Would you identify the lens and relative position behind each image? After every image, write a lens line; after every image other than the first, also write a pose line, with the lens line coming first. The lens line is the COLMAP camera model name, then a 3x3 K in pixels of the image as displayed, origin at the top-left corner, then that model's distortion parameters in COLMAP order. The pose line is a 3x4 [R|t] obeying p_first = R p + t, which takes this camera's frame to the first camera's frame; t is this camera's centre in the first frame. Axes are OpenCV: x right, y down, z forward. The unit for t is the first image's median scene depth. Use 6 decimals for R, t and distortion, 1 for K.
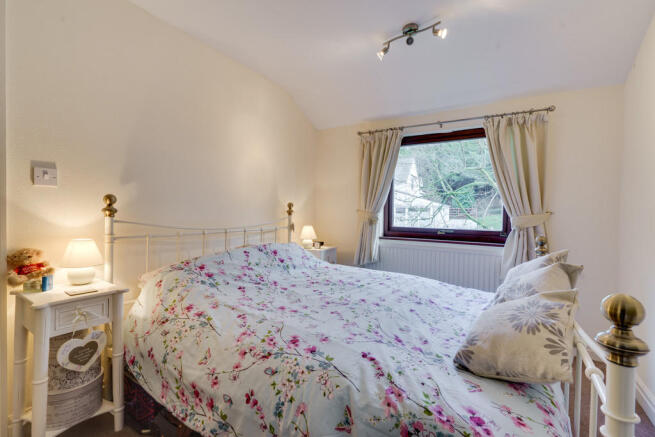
lens RADIAL K [[299.5, 0, 327.5], [0, 299.5, 218.5], [0, 0, 1]] dist [-0.001816, -0.000185]
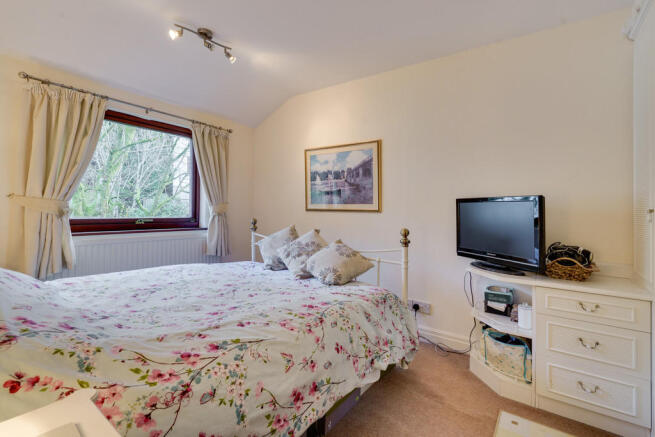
lens RADIAL K [[310.8, 0, 328.6], [0, 310.8, 204.5], [0, 0, 1]] dist [0.000812, 0.000153]
pose [[0.050044, -0.001096, 0.998746, -0.718279], [0.000785, 0.999999, 0.001058, -0.012321], [-0.998747, 0.000731, 0.050044, 0.433643]]
